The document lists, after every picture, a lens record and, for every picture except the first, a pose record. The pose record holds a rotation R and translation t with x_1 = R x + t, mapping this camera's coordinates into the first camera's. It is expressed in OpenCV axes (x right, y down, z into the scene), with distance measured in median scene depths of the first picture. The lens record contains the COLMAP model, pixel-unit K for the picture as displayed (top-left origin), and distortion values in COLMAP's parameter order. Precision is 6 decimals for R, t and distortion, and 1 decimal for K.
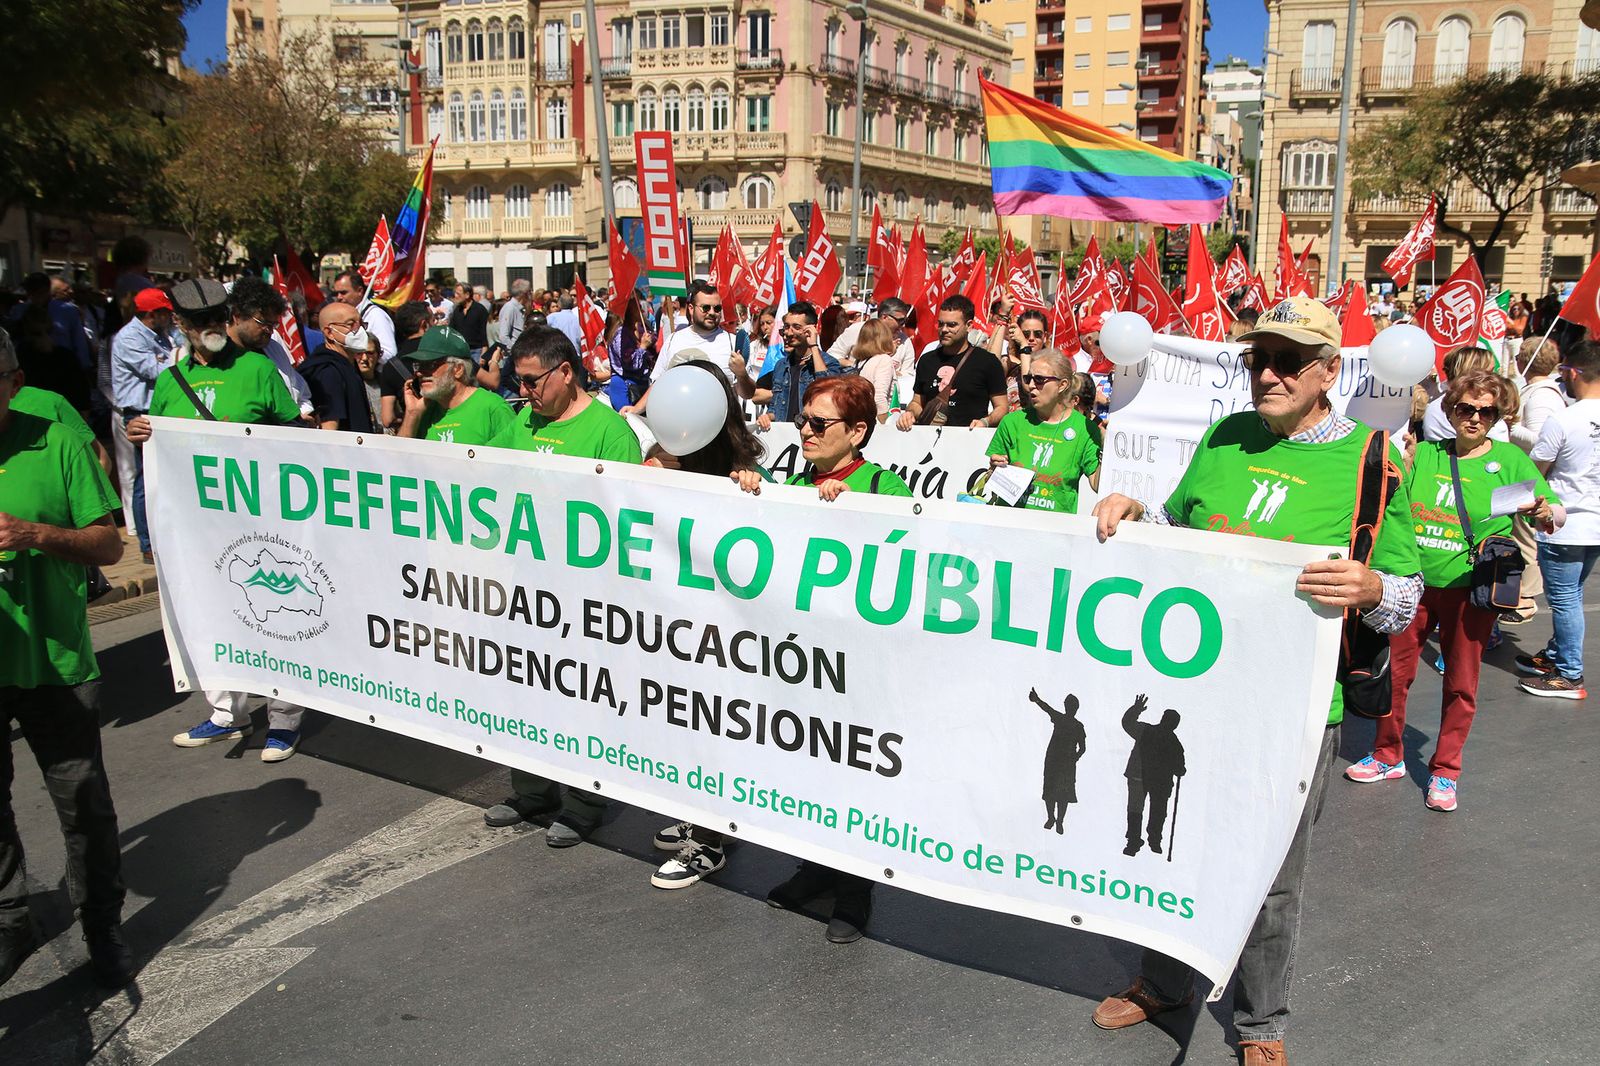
lens RADIAL K [[1240.4, 0, 800.0], [0, 1240.4, 533.0], [0, 0, 1]] dist [-0.122546, 0.115053]
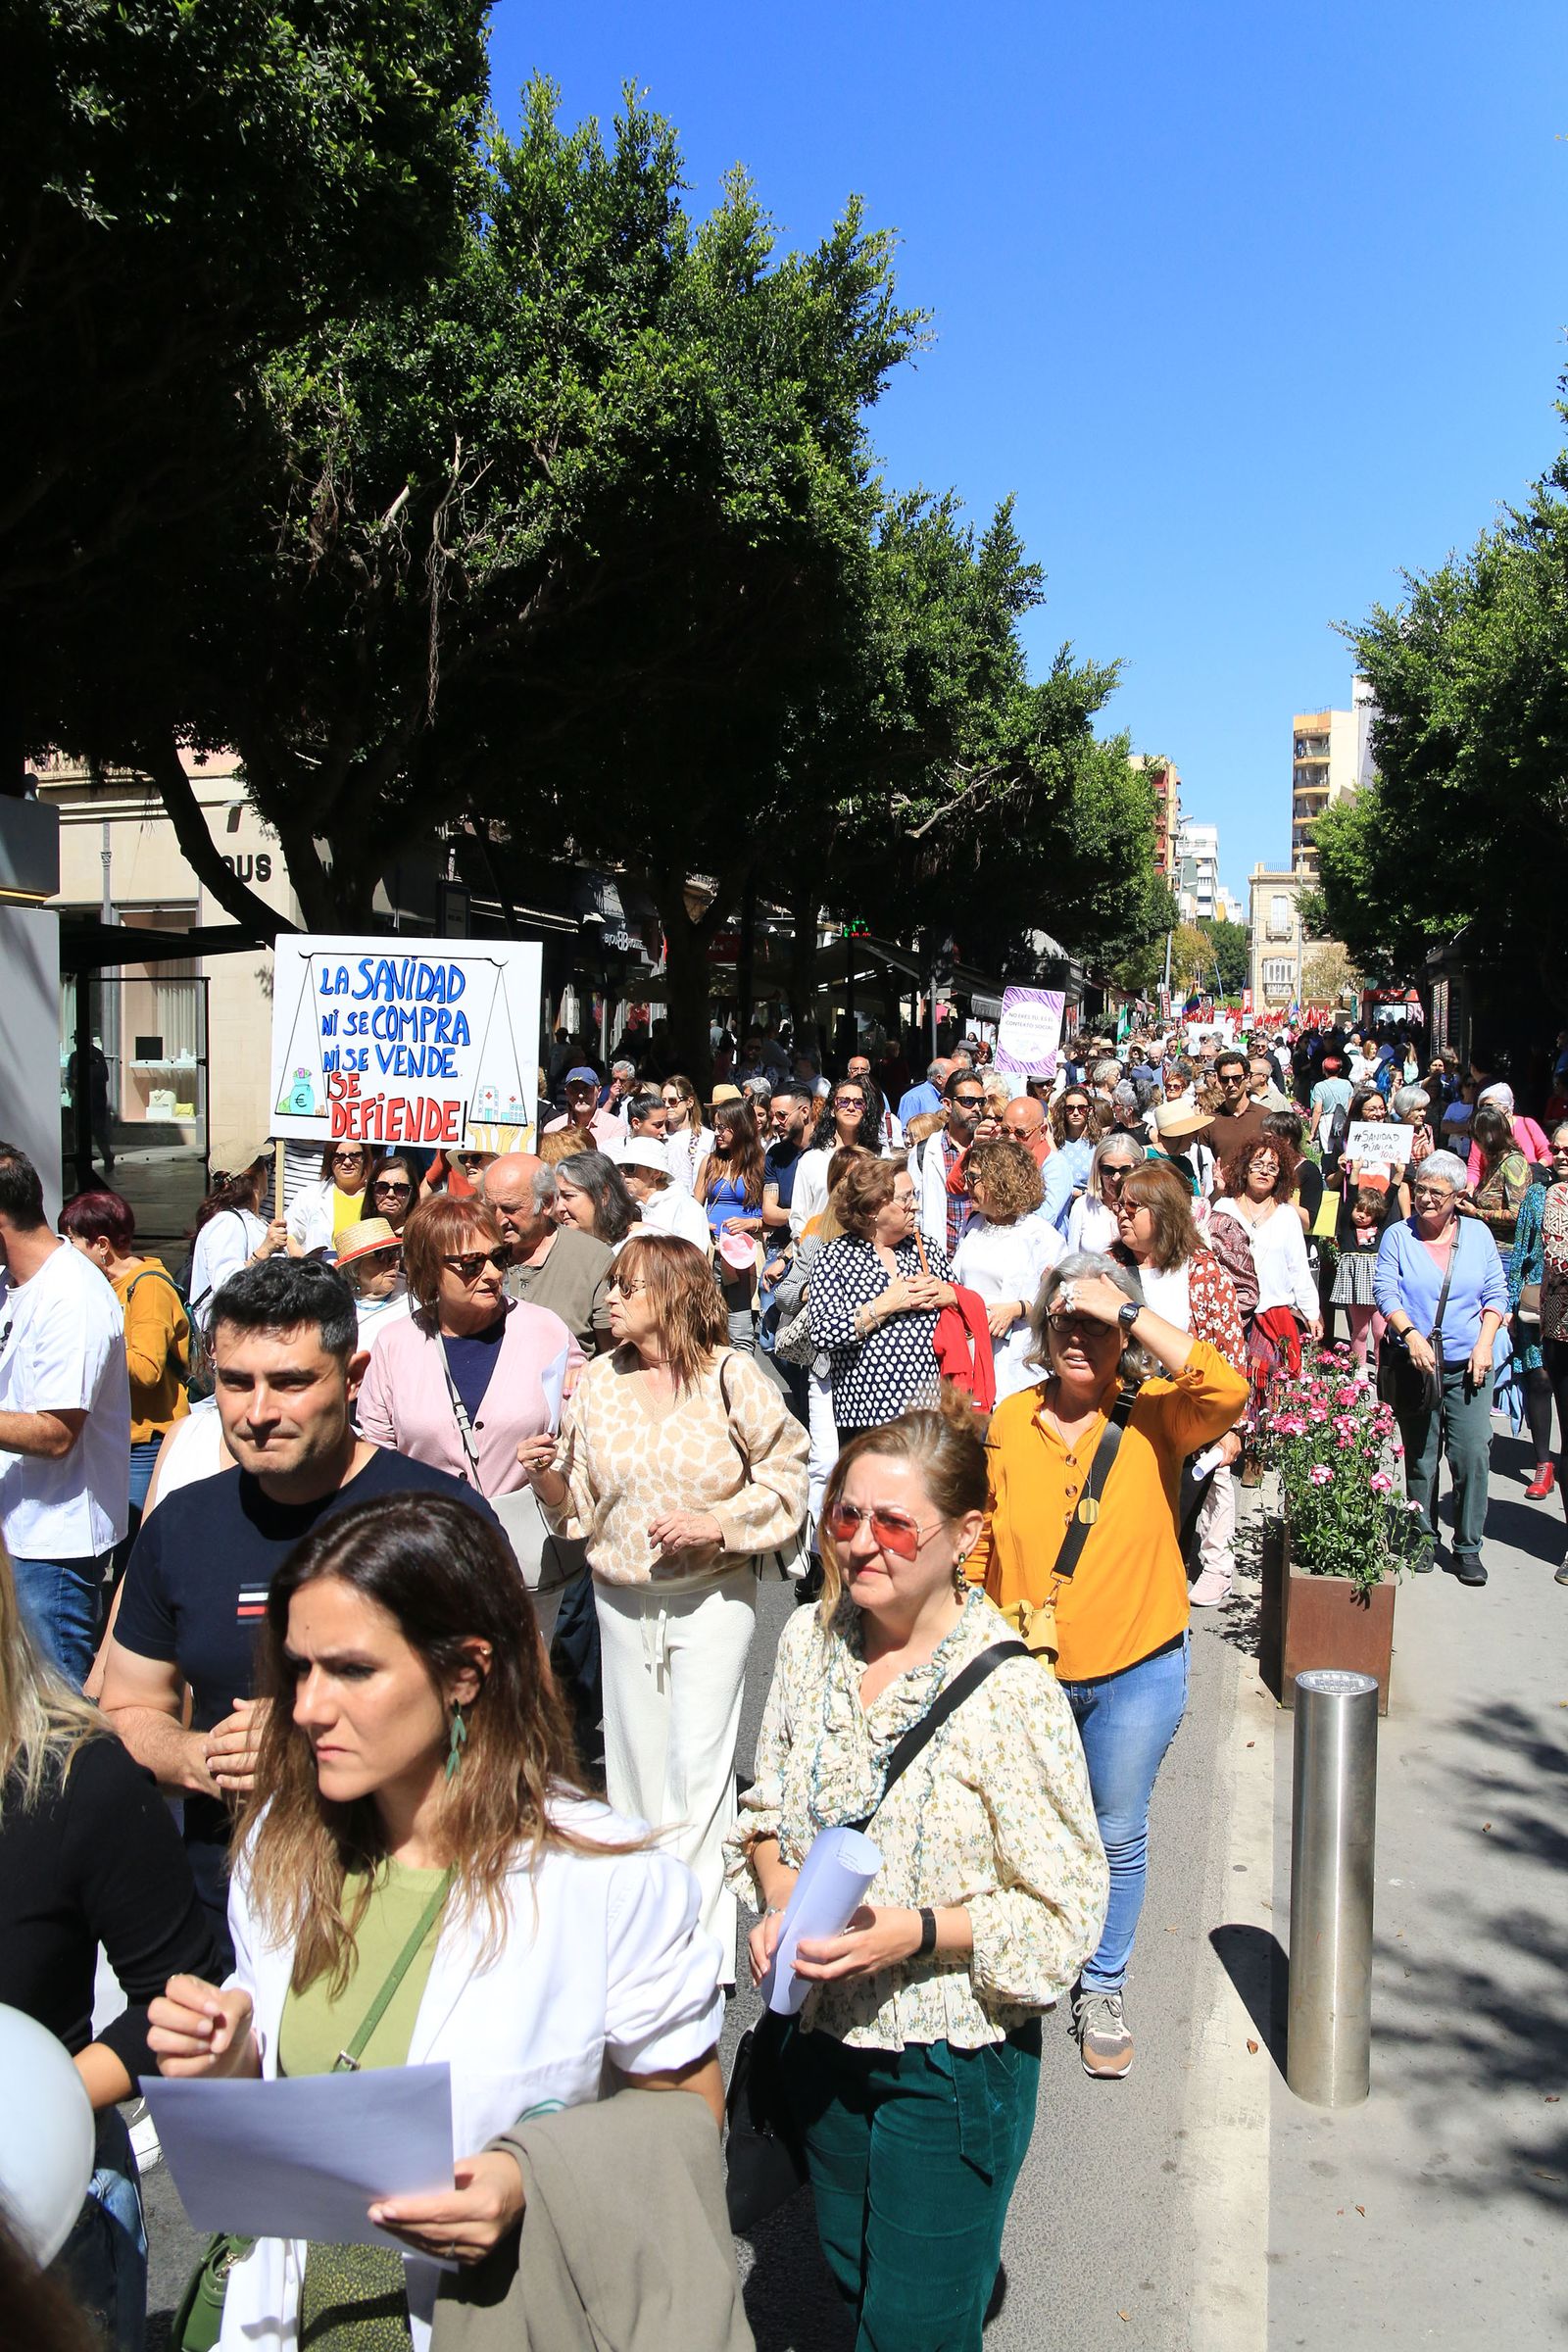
lens RADIAL K [[2000.5, 0, 799.9], [0, 2000.5, 1167.2], [0, 0, 1]] dist [-0.071824, 0.005441]
pose [[0.983399, -0.007107, 0.181317, -0.873391], [0.031964, 0.990393, -0.134537, 0.391121], [-0.178619, 0.138099, 0.974178, -1.840528]]
